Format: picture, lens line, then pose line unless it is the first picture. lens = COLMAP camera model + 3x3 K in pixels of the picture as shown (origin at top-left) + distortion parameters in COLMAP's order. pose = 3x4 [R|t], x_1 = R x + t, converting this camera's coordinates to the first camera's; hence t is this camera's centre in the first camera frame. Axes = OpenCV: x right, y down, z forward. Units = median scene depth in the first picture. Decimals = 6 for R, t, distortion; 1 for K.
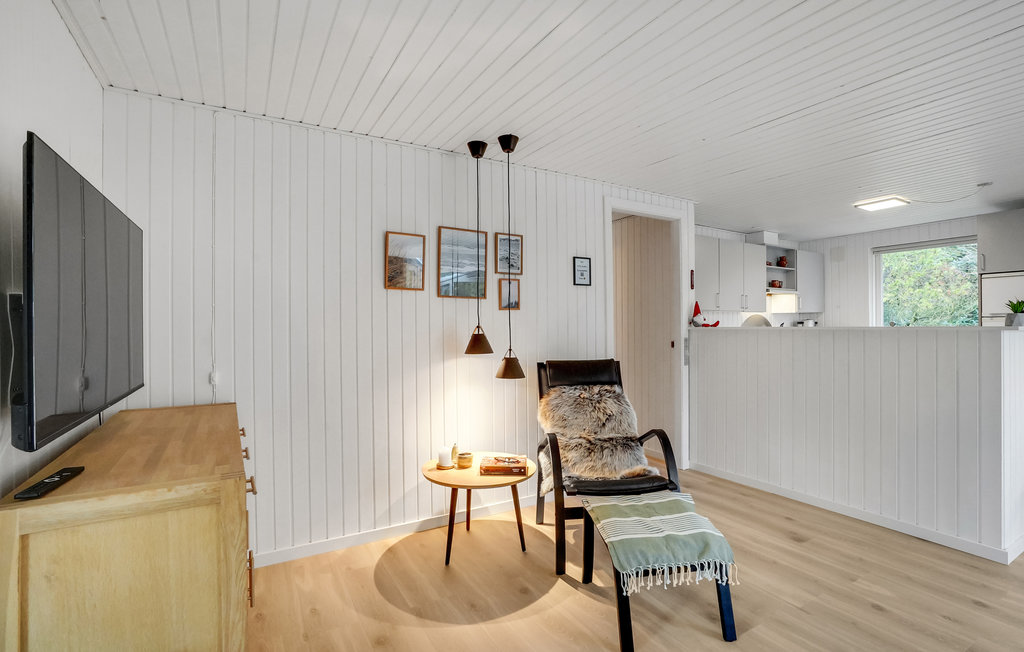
lens RADIAL K [[484.8, 0, 506.1], [0, 484.8, 327.6], [0, 0, 1]] dist [-0.067272, 0.025285]
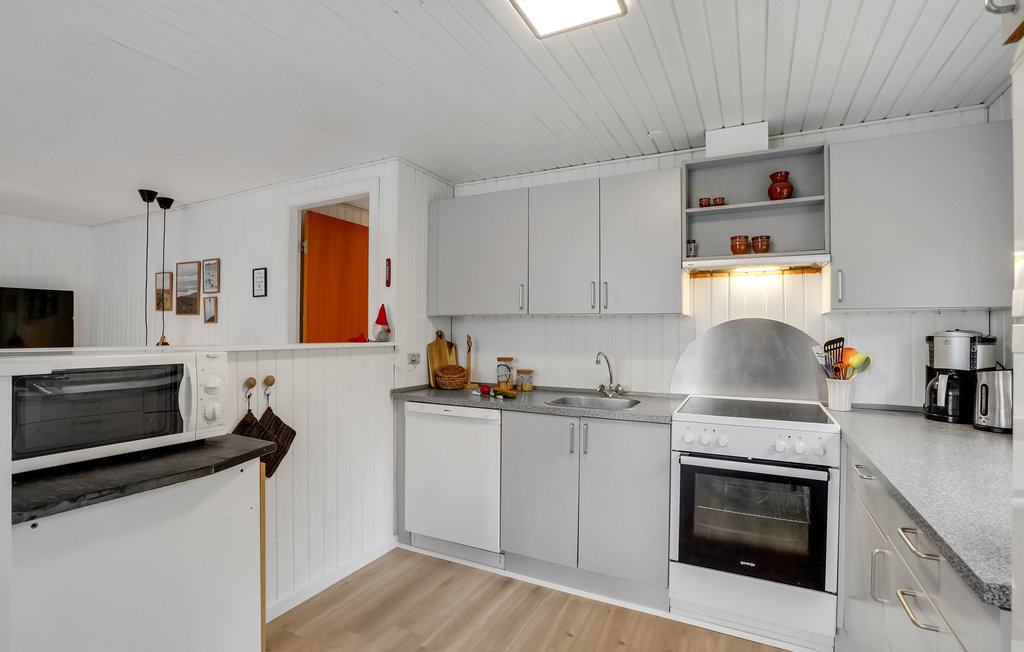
lens RADIAL K [[484.8, 0, 506.1], [0, 484.8, 327.6], [0, 0, 1]] dist [-0.067272, 0.025285]
pose [[0.522442, 0.002721, -0.852670, 1.257321], [-0.004131, 0.999991, 0.000660, -0.026221], [0.852665, 0.003177, 0.522449, 0.918118]]
